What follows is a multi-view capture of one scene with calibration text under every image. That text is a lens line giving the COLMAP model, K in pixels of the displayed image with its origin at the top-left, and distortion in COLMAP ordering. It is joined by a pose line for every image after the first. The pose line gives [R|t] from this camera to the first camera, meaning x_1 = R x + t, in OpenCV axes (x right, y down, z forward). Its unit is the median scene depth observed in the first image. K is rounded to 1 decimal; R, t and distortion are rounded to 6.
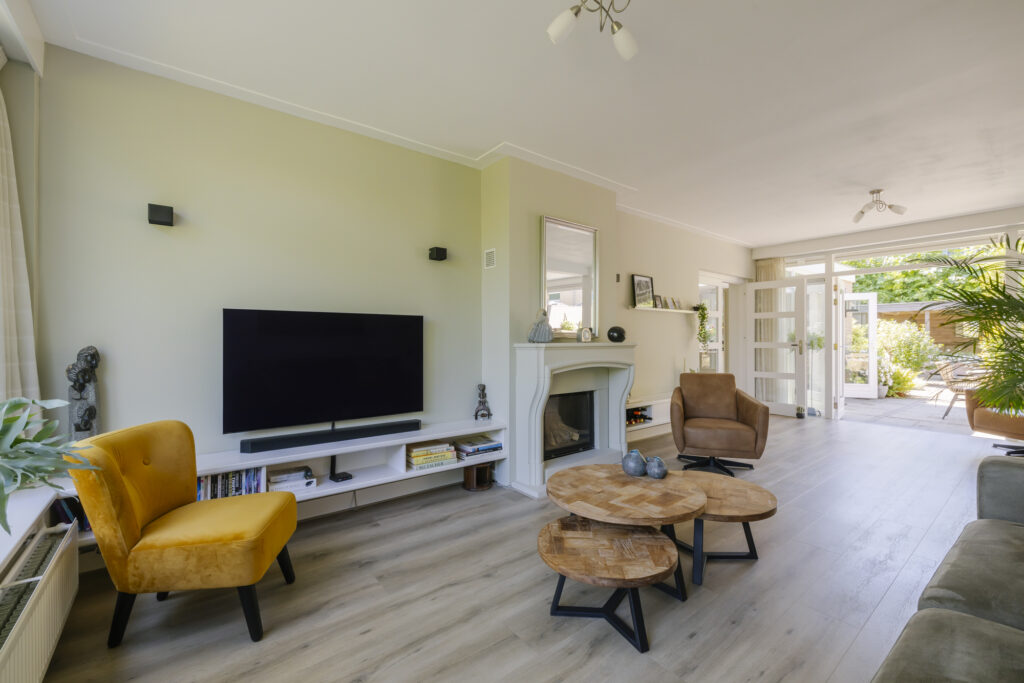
lens RADIAL K [[441.4, 0, 533.3], [0, 441.4, 340.2], [0, 0, 1]] dist [0.000812, 0.000009]
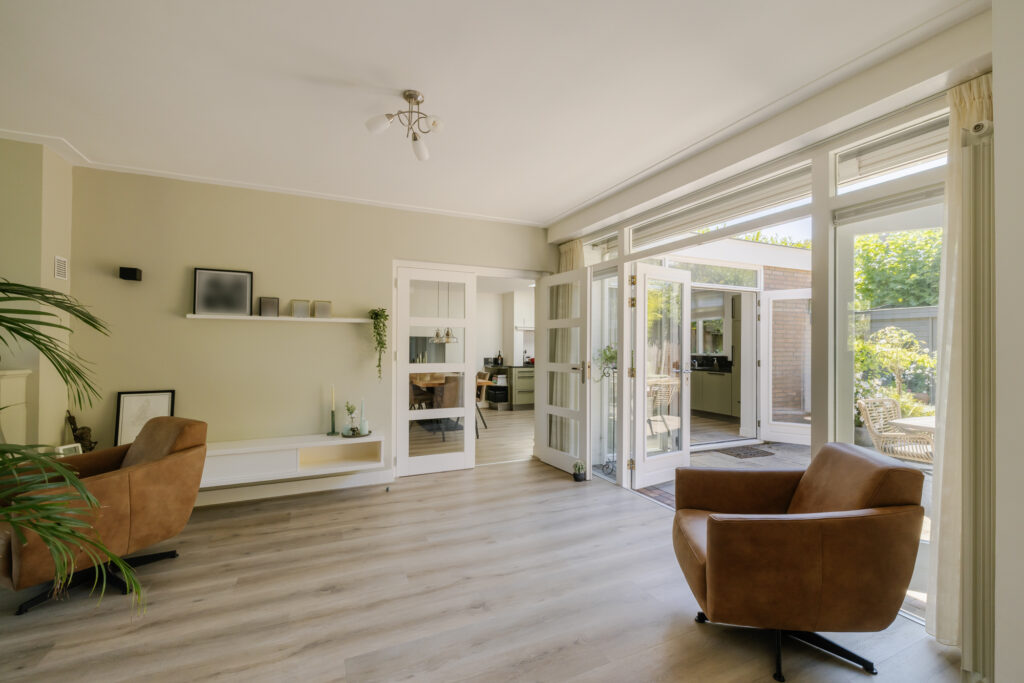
lens RADIAL K [[441.4, 0, 533.3], [0, 441.4, 340.2], [0, 0, 1]] dist [0.000812, 0.000009]
pose [[0.976191, -0.000775, -0.216911, 0.676946], [-0.002131, 0.999911, -0.013162, -0.022977], [0.216902, 0.013311, 0.976103, 0.346462]]
